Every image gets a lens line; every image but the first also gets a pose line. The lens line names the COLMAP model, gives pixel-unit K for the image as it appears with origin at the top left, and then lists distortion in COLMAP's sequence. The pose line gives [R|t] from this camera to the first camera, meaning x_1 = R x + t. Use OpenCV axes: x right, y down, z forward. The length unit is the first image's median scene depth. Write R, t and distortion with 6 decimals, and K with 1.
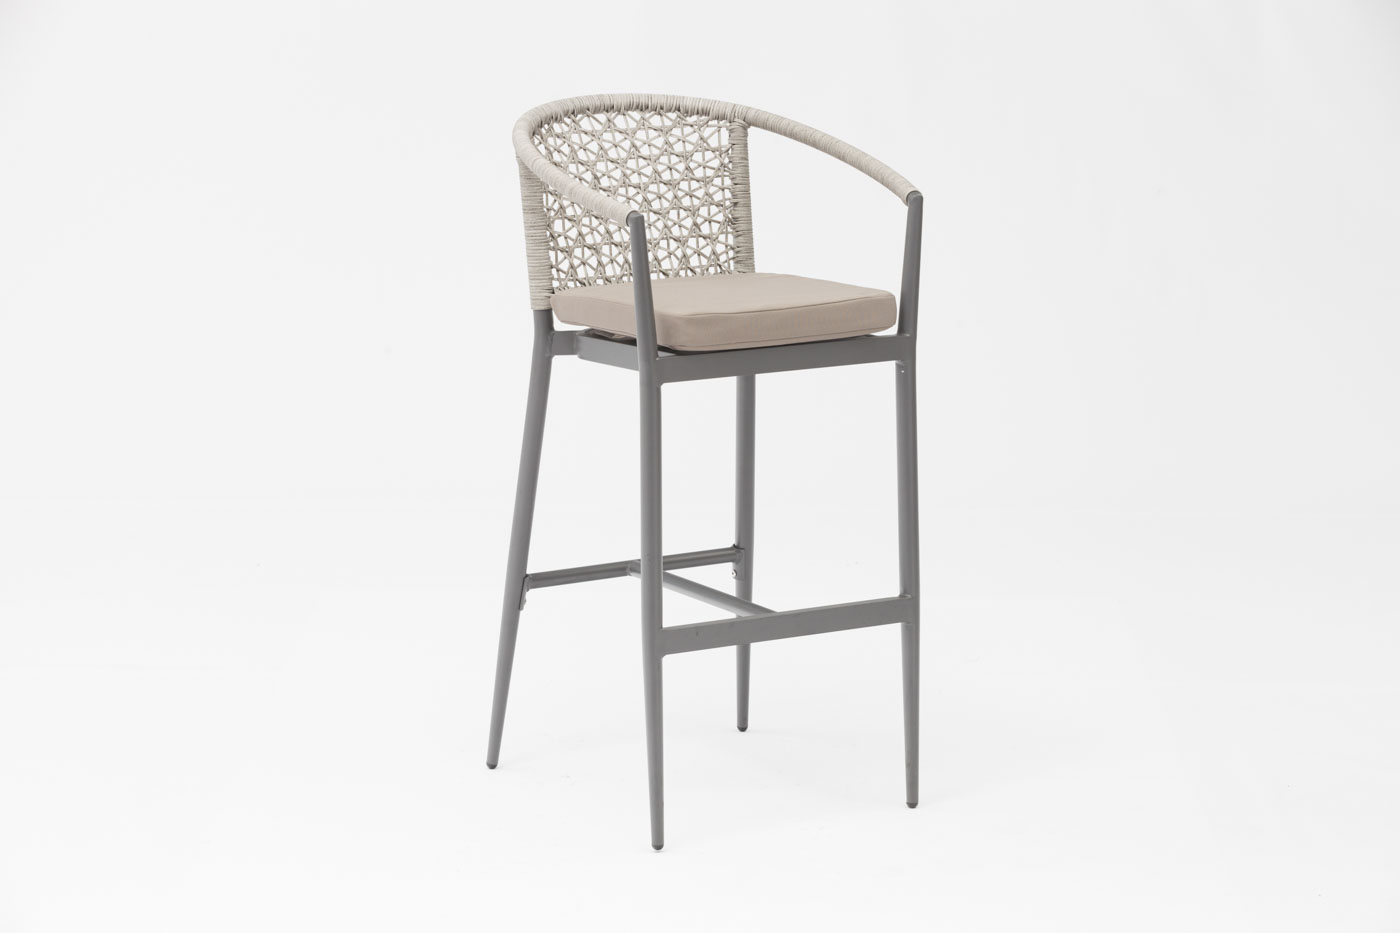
lens RADIAL K [[3795.7, 0, 700.0], [0, 3795.7, 466.5], [0, 0, 1]] dist [-0.619872, 0.053910]
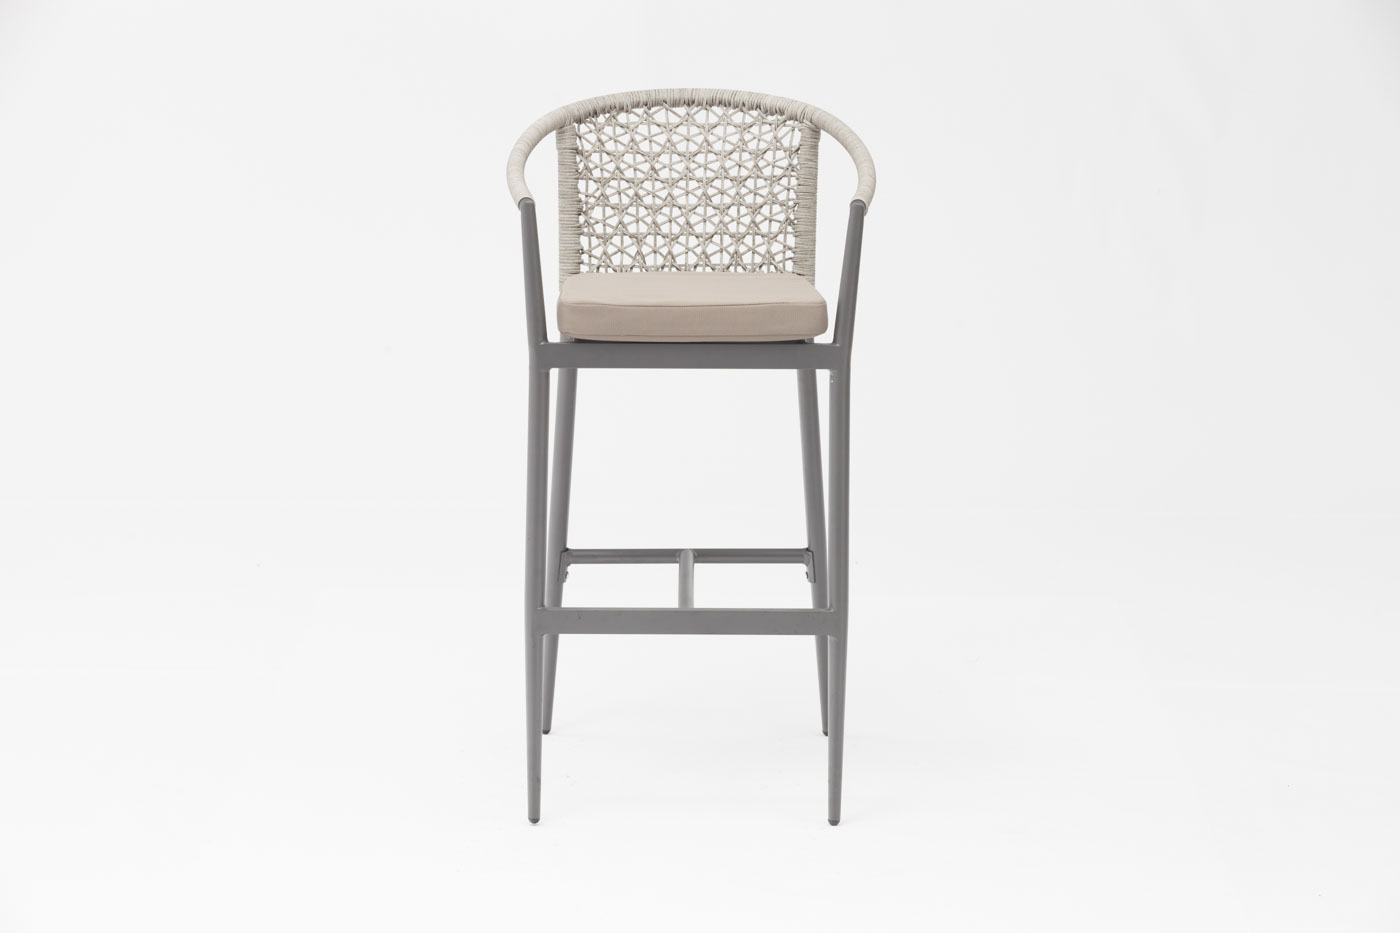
lens RADIAL K [[3795.7, 0, 700.0], [0, 3795.7, 466.5], [0, 0, 1]] dist [-0.619872, 0.053910]
pose [[0.853536, 0.101116, -0.511128, 0.507338], [-0.101148, 0.994482, 0.027830, -0.025878], [0.511122, 0.027946, 0.859054, 0.130092]]
